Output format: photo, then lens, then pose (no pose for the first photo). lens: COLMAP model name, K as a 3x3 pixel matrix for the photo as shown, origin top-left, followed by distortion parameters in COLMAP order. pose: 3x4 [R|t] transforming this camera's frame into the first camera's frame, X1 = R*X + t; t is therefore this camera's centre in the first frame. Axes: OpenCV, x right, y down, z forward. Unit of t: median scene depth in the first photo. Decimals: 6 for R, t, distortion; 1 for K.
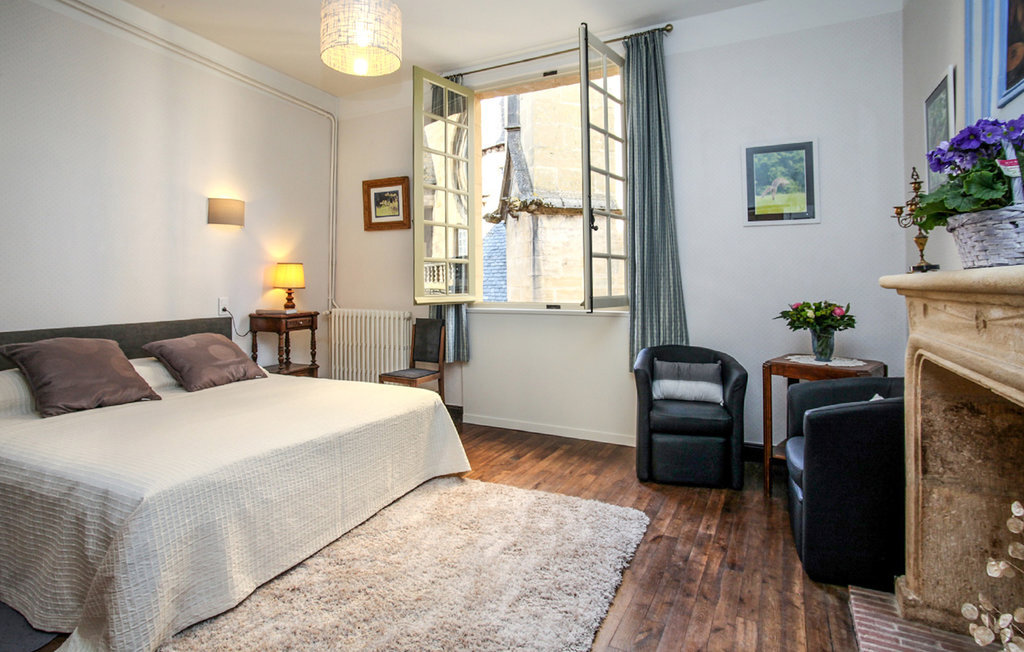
lens RADIAL K [[526.5, 0, 511.6], [0, 526.5, 263.3], [0, 0, 1]] dist [-0.002341, -0.000339]
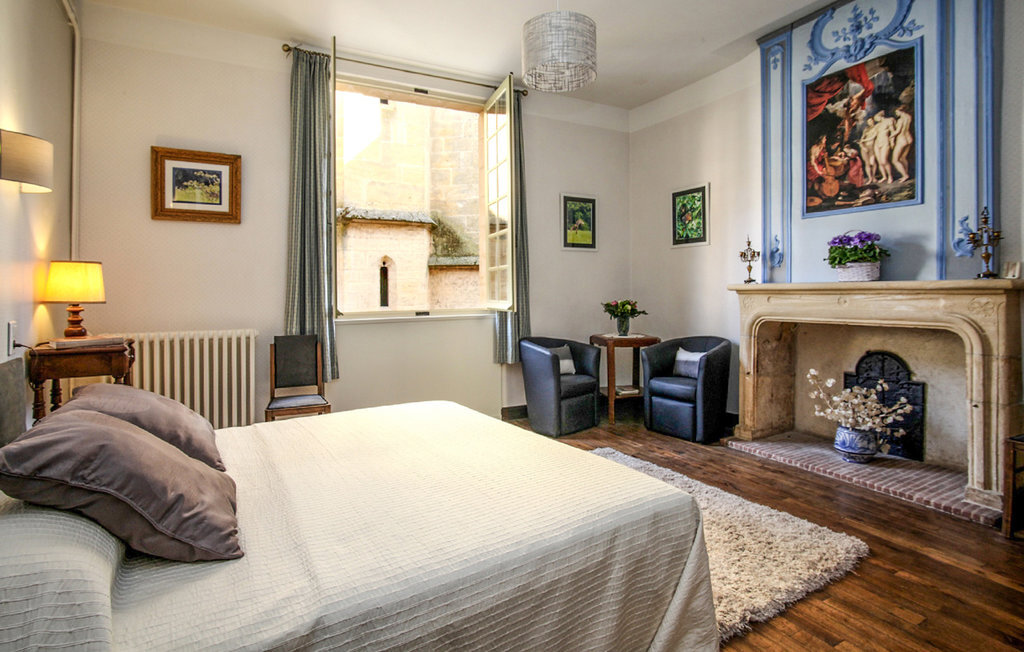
lens RADIAL K [[519.1, 0, 511.9], [0, 519.1, 282.1], [0, 0, 1]] dist [0.001295, 0.000269]
pose [[0.567645, 0.006177, 0.823250, -0.682013], [-0.020259, 0.999774, 0.006467, 0.008768], [-0.823024, -0.020349, 0.567641, 0.261783]]
